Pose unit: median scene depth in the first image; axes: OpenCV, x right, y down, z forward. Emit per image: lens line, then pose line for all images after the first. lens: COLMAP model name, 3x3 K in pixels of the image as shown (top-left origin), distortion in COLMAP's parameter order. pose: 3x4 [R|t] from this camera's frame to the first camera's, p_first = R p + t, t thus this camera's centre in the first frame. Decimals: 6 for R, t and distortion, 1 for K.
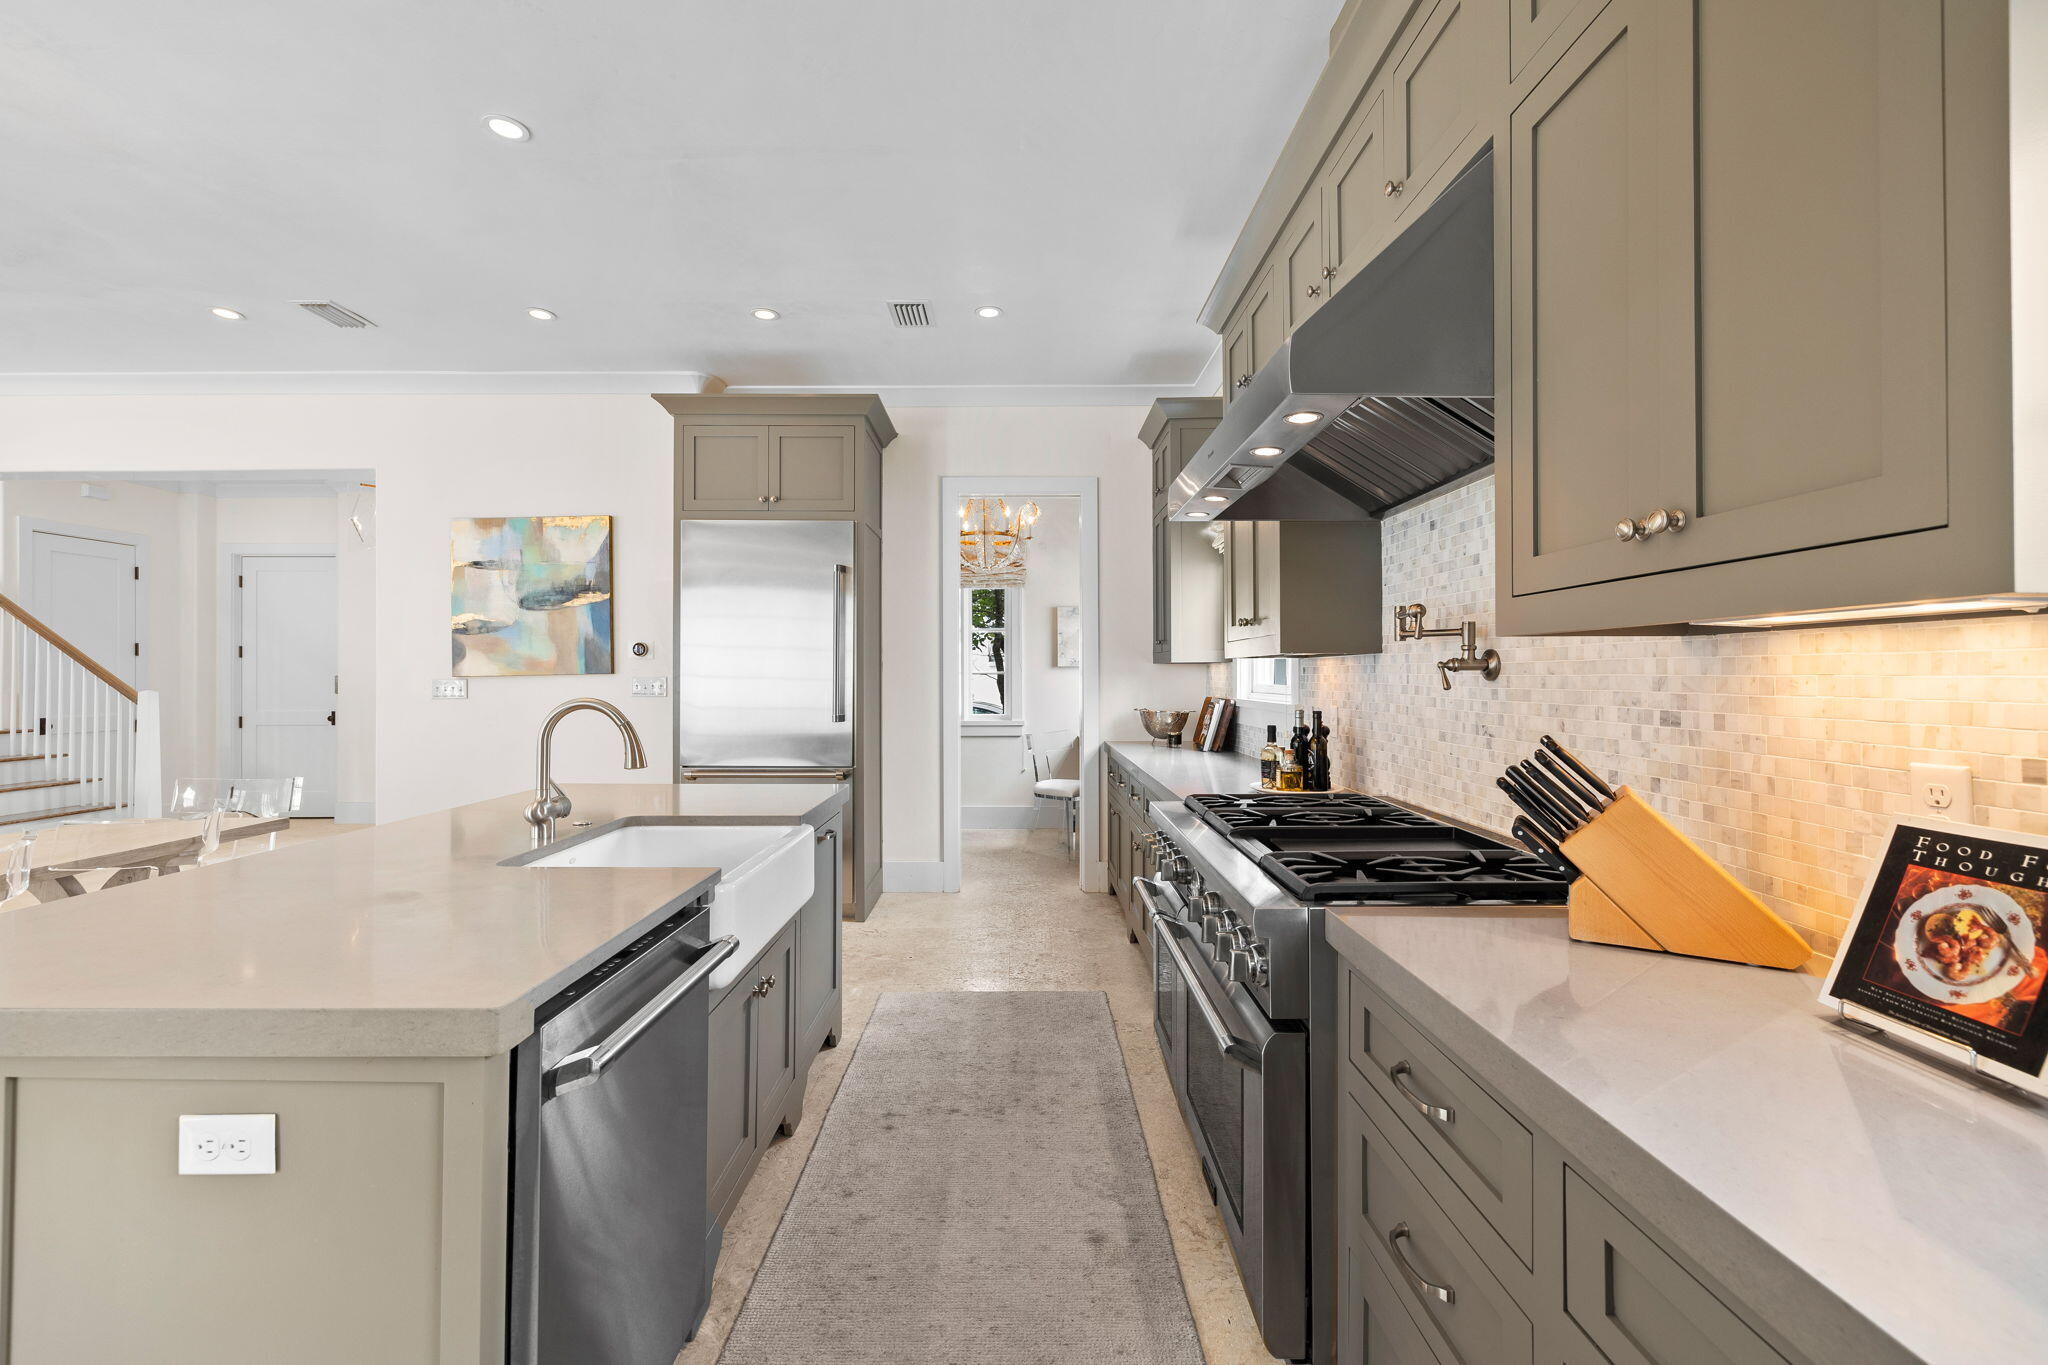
lens RADIAL K [[863.6, 0, 1018.5], [0, 863.6, 665.0], [0, 0, 1]] dist [0.002277, 0.000041]
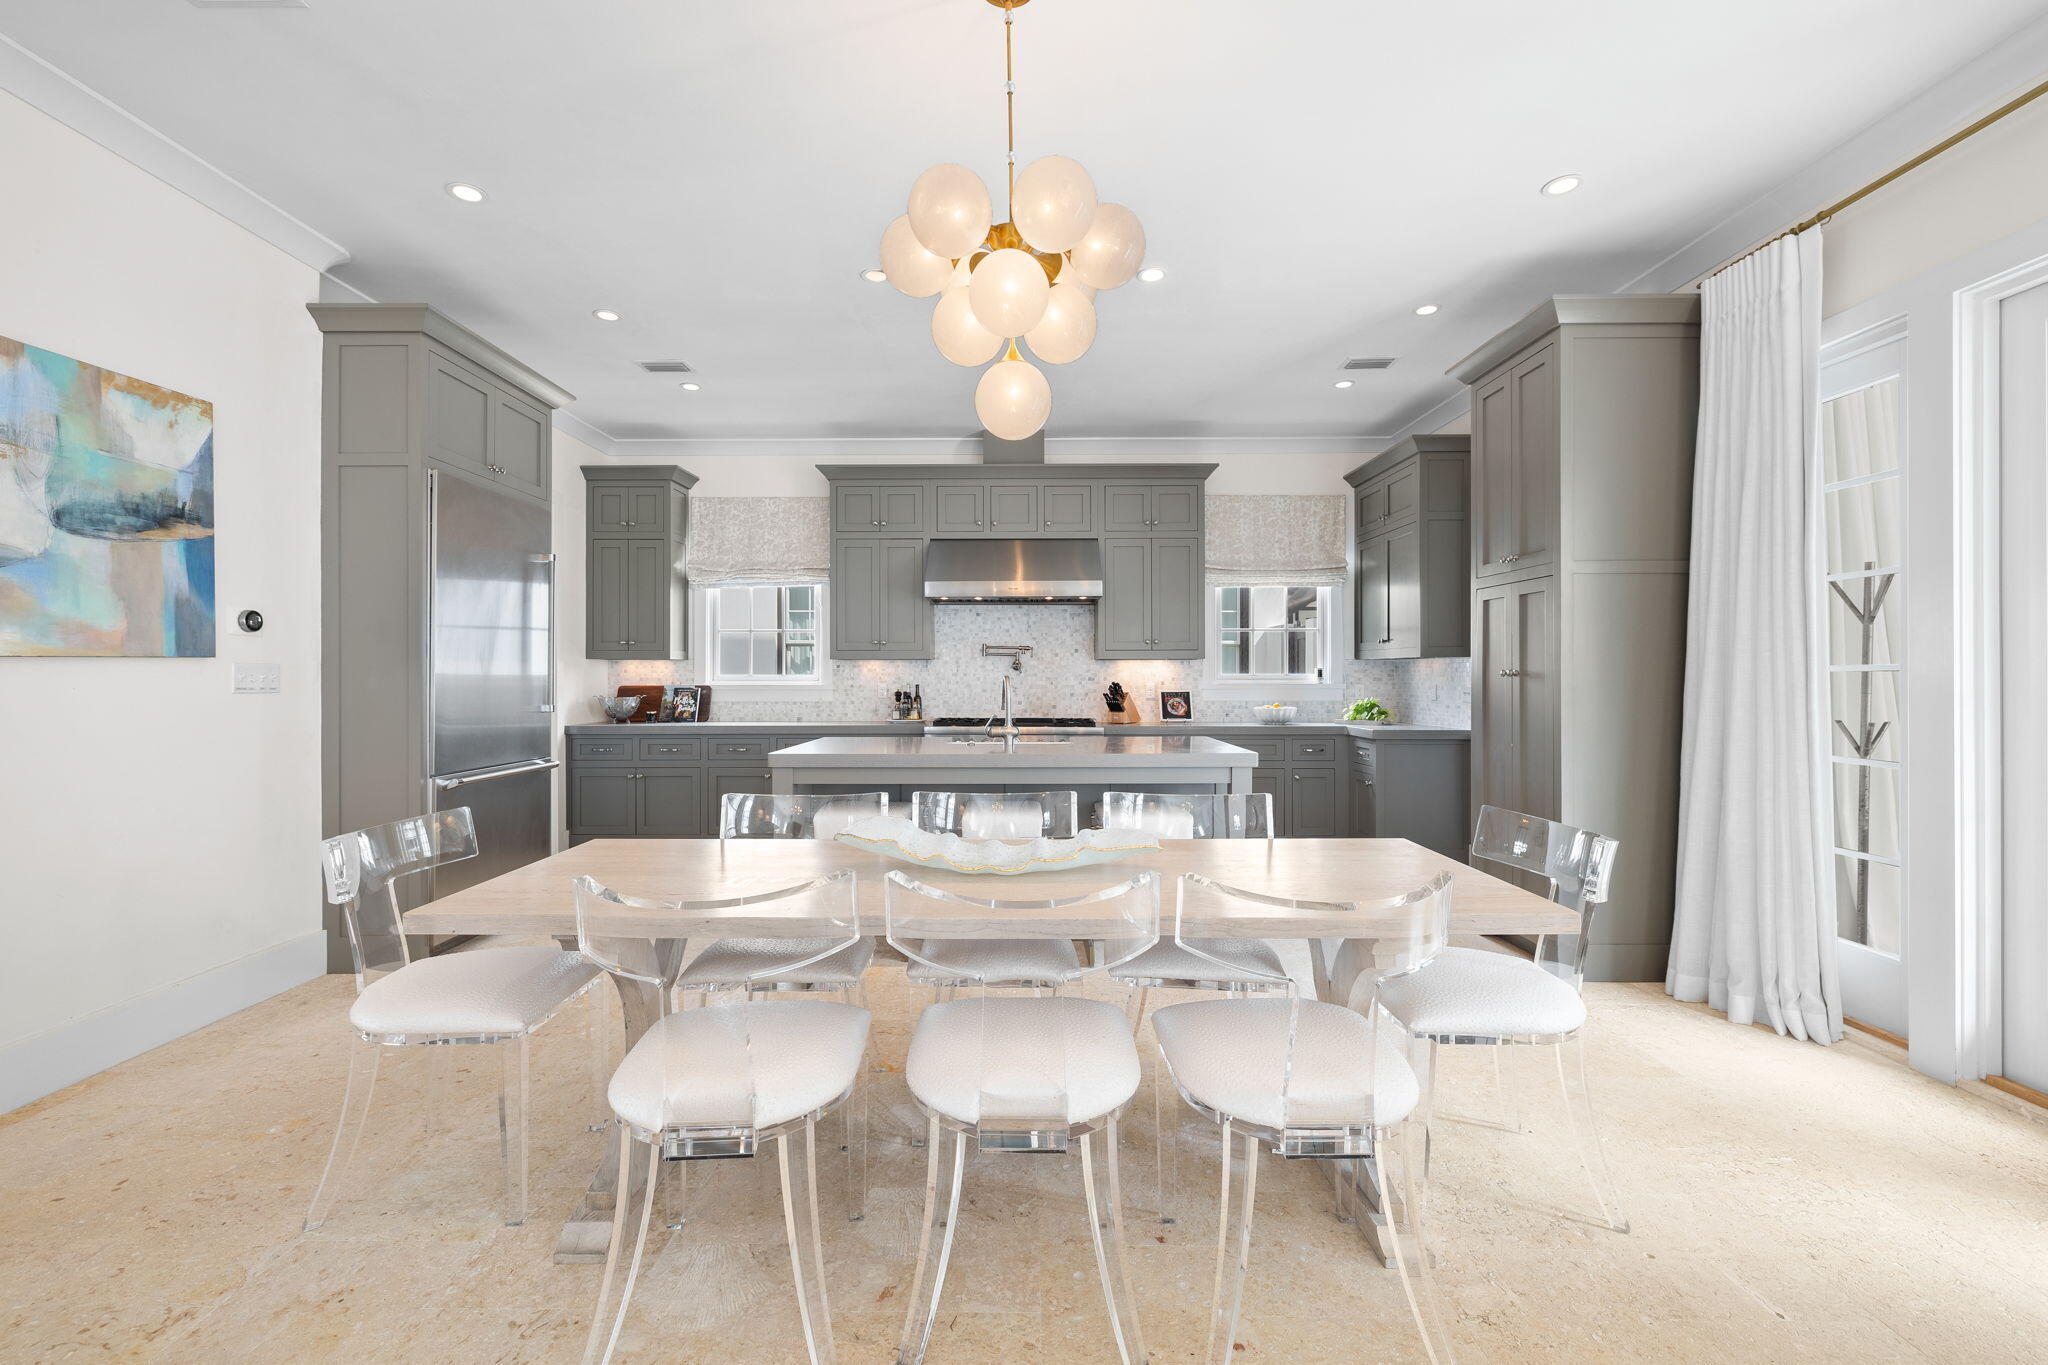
lens RADIAL K [[863.6, 0, 1026.0], [0, 863.6, 682.1], [0, 0, 1]] dist [0.002277, 0.000041]
pose [[-0.002456, -0.005582, 0.999981, -1.100852], [-0.011335, 0.999920, 0.005554, 0.017827], [-0.999933, -0.011321, -0.002519, 0.414492]]
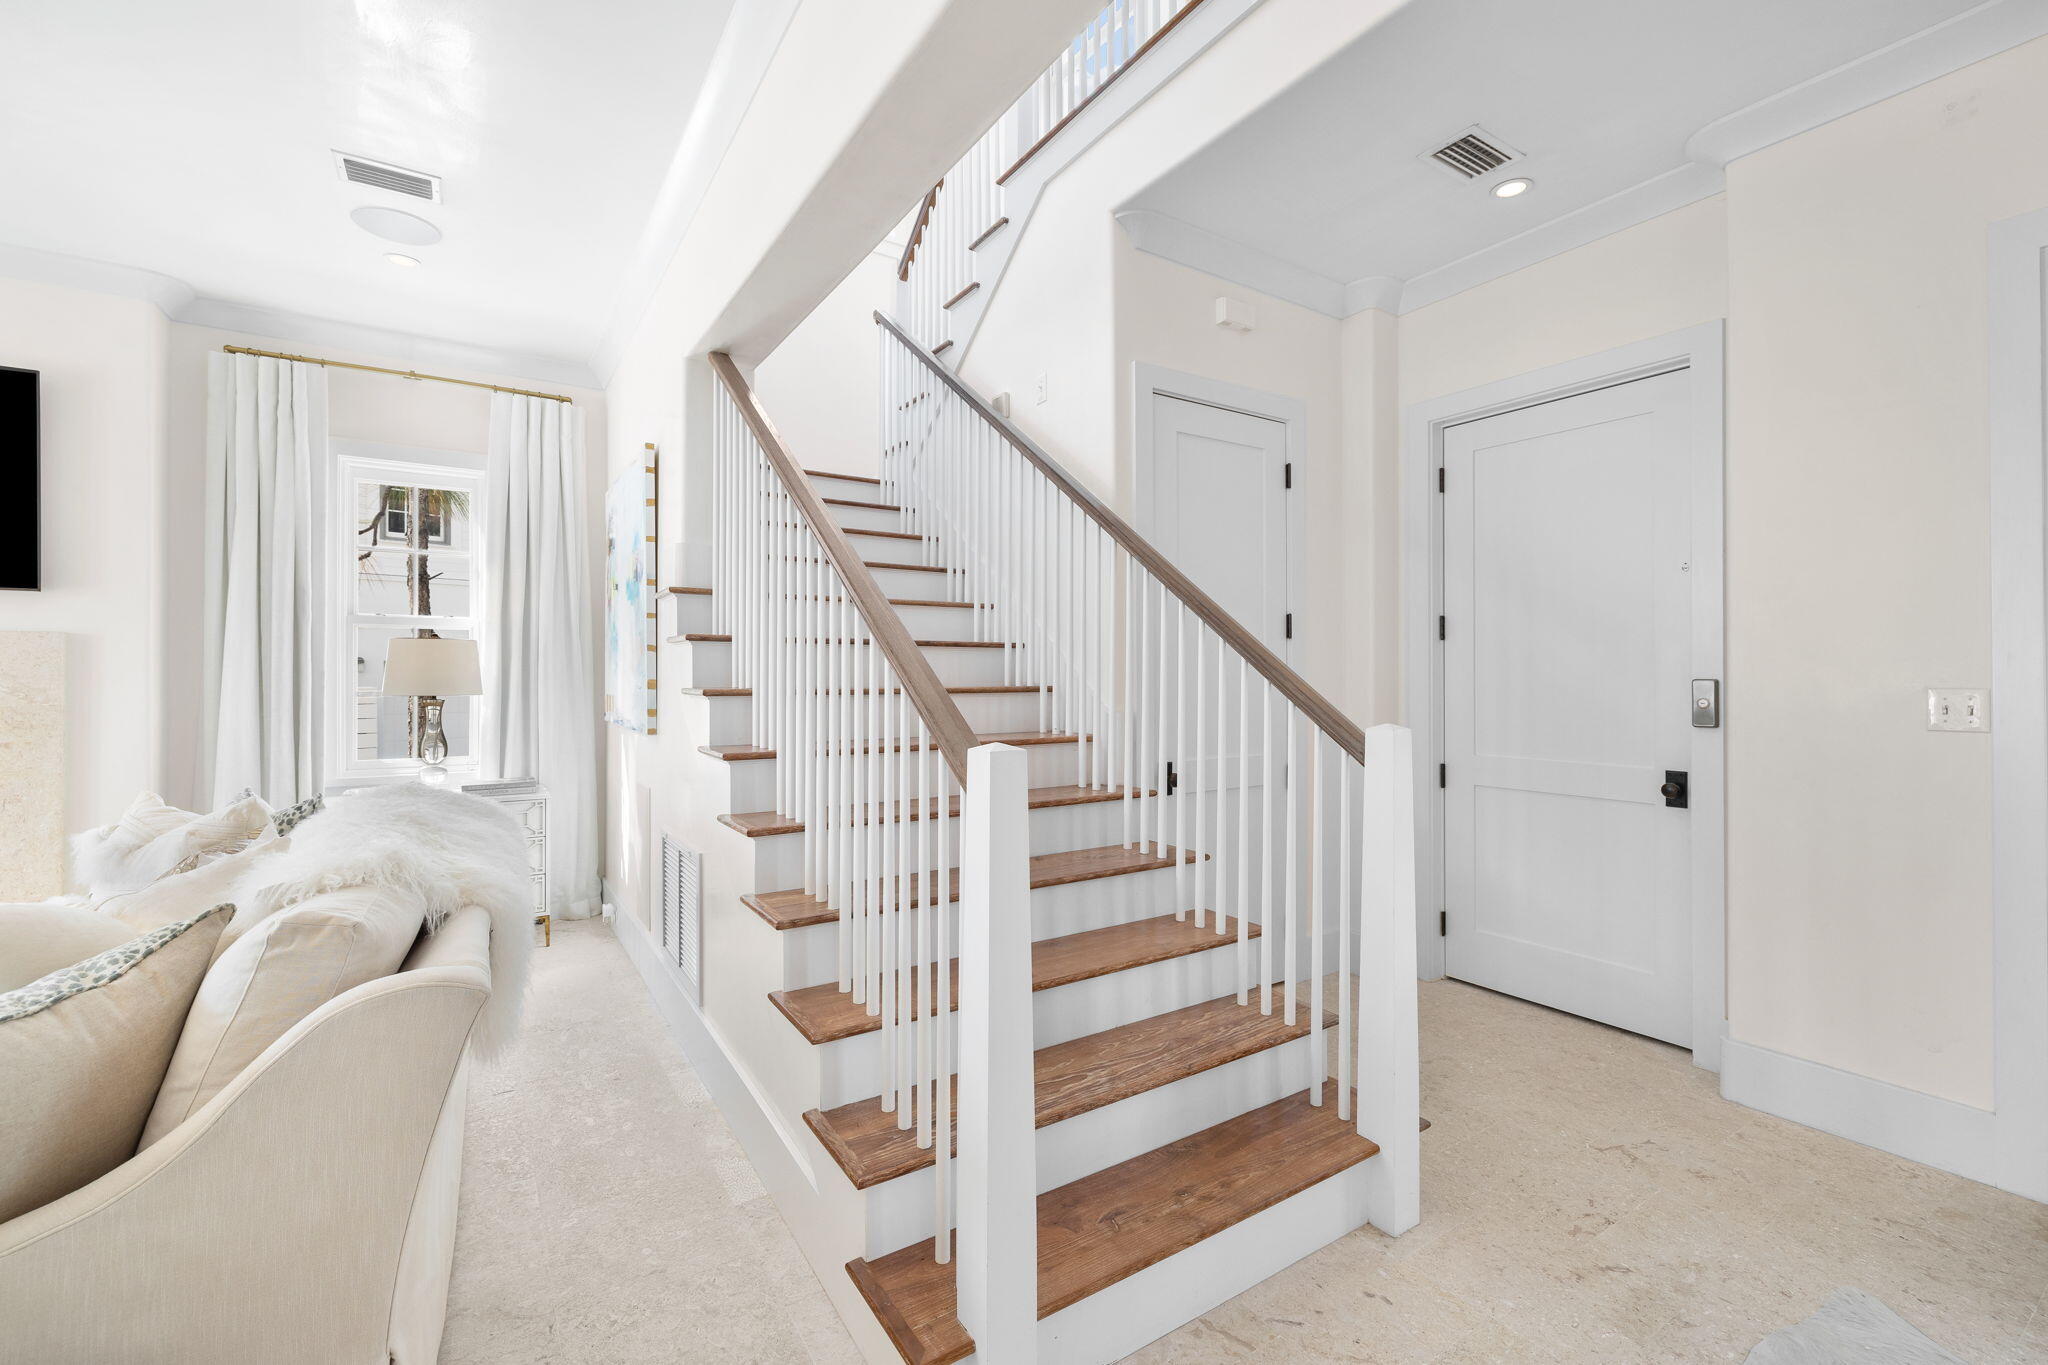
lens RADIAL K [[863.6, 0, 1019.9], [0, 863.6, 667.8], [0, 0, 1]] dist [0.002277, 0.000041]
pose [[0.545665, -0.008286, -0.837963, -1.011163], [0.009205, 0.999950, -0.003893, 0.009103], [0.837953, -0.005589, 0.545714, 0.878843]]
